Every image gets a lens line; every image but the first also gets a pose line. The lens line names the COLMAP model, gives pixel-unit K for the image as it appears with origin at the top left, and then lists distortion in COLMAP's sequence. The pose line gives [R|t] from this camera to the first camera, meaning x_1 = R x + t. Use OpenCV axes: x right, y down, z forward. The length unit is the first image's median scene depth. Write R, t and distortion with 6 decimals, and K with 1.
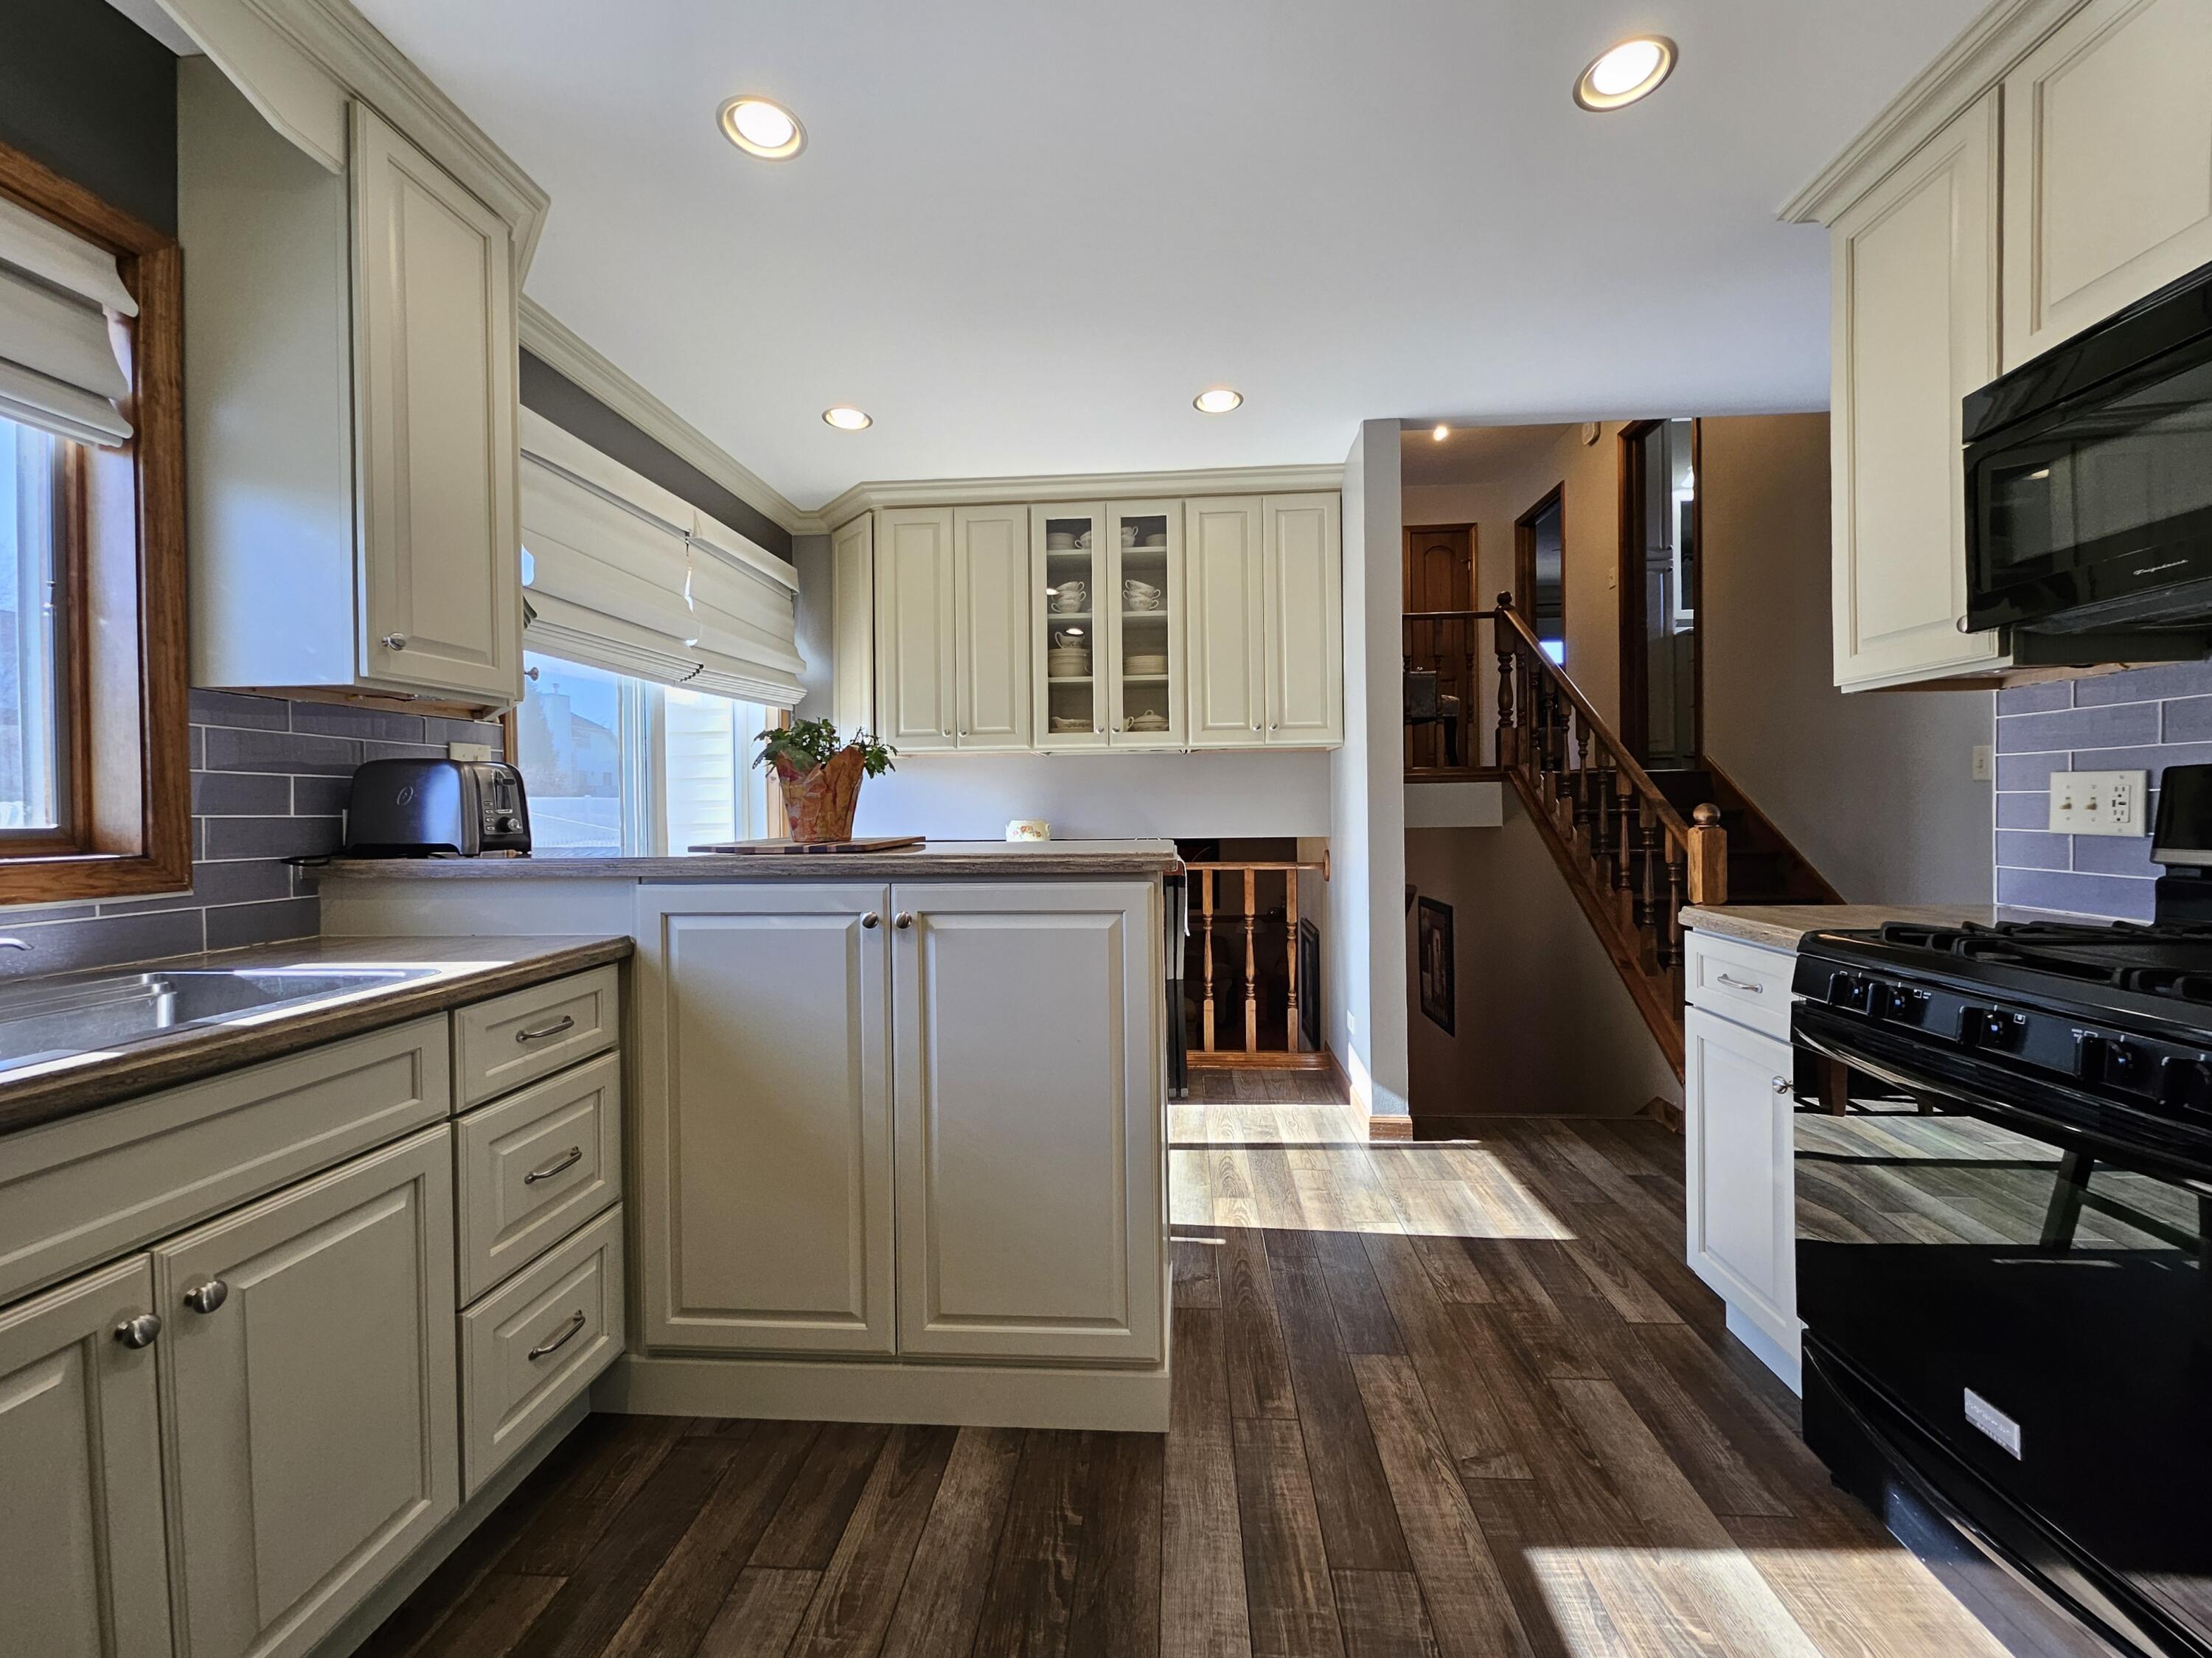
lens RADIAL K [[868.5, 0, 1107.6], [0, 868.5, 822.4], [0, 0, 1]] dist [0.001485, 0.000784]
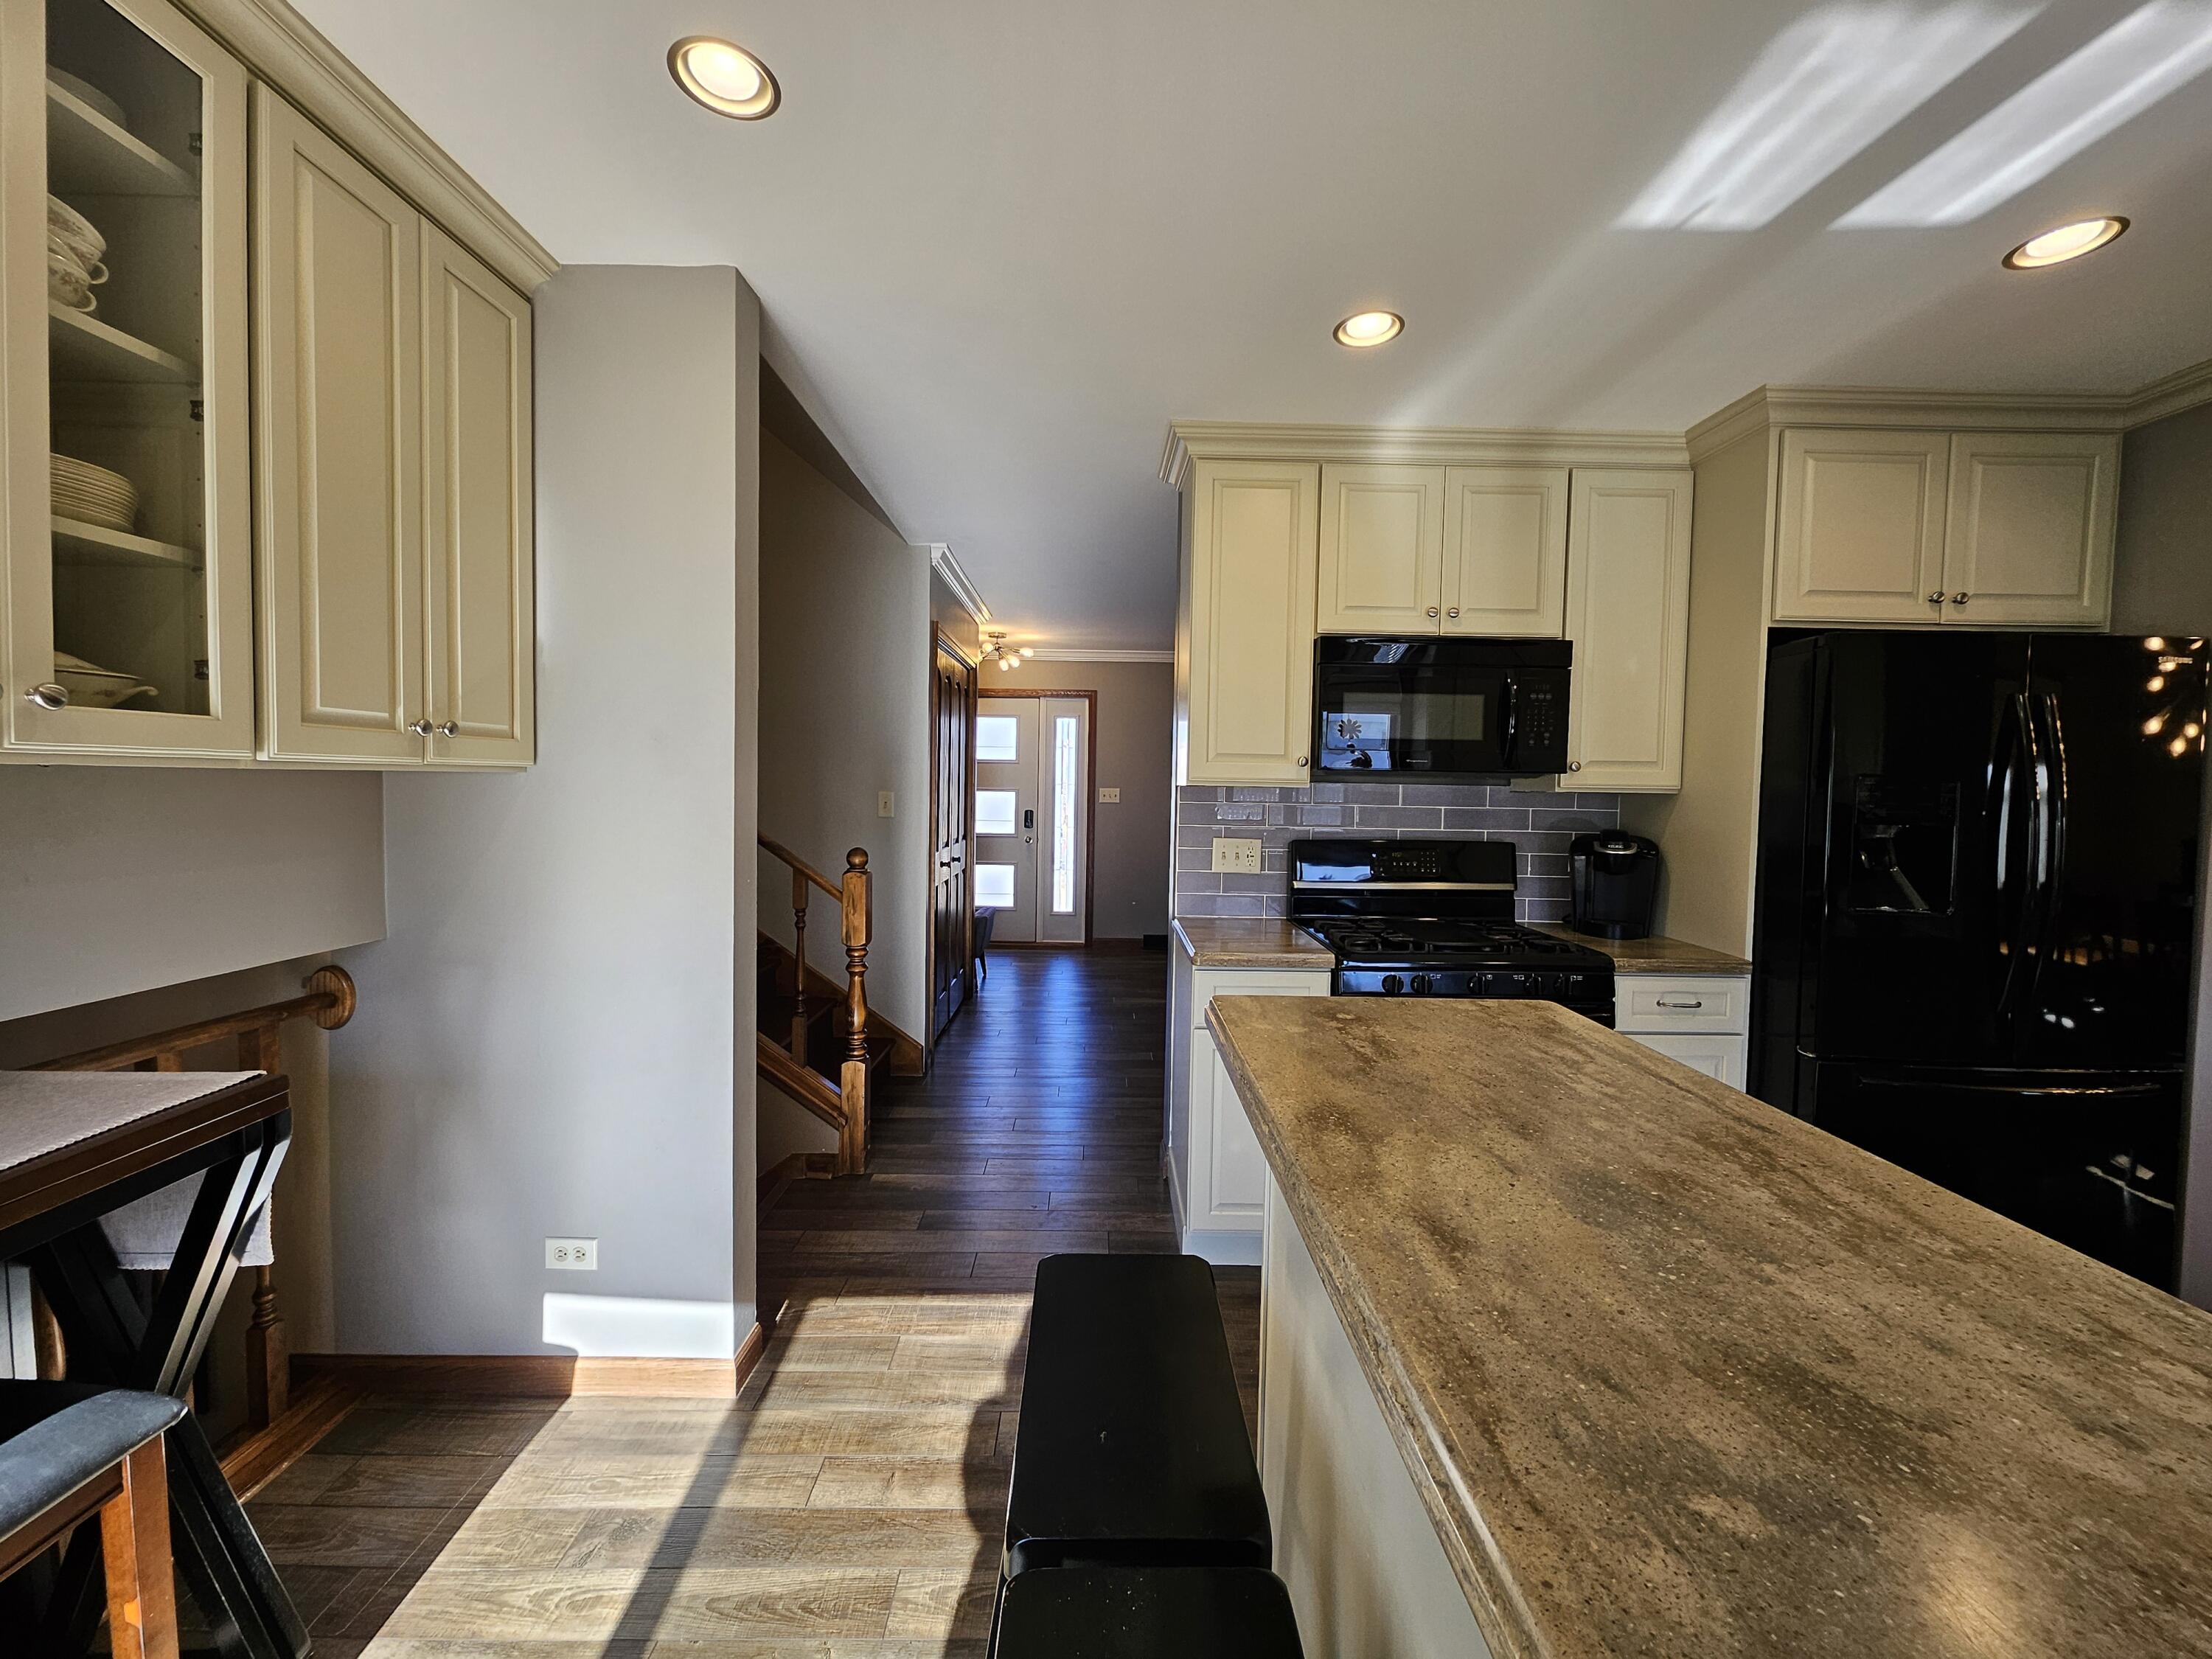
lens RADIAL K [[868.6, 0, 1103.3], [0, 868.6, 818.5], [0, 0, 1]] dist [0.001485, 0.000784]
pose [[-0.084197, -0.026981, 0.996084, -0.313027], [0.003999, 0.999616, 0.027415, -0.072211], [-0.996441, 0.006291, -0.084057, 0.675565]]
